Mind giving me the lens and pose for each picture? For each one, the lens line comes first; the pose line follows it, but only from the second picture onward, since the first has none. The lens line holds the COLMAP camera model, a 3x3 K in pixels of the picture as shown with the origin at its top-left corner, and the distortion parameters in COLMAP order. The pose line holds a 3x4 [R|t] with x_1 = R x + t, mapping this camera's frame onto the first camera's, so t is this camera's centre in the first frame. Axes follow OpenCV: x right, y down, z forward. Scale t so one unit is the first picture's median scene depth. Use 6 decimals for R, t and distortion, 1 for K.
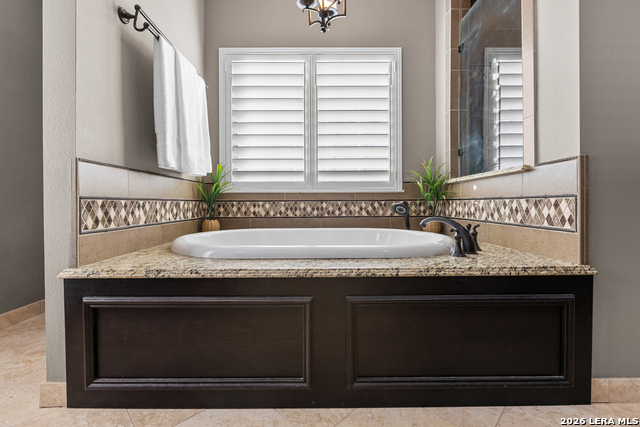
lens RADIAL K [[286.2, 0, 320.7], [0, 286.2, 211.1], [0, 0, 1]] dist [0.004292, 0.000287]
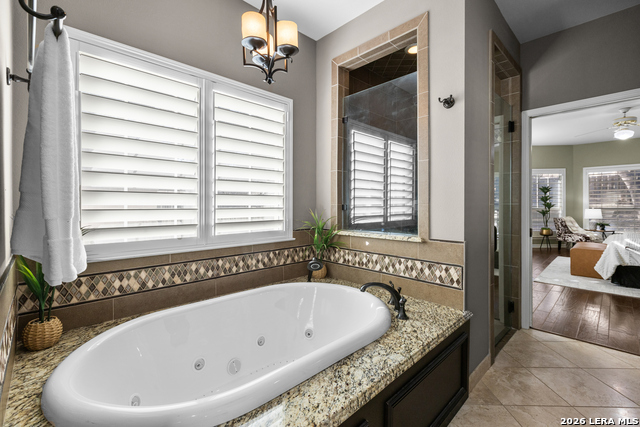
lens RADIAL K [[286.2, 0, 320.4], [0, 286.2, 211.7], [0, 0, 1]] dist [0.004292, 0.000287]
pose [[0.727638, -0.008394, 0.685910, -0.351744], [0.006991, 0.999964, 0.004821, -0.174262], [-0.685926, 0.001287, 0.727670, 0.187695]]
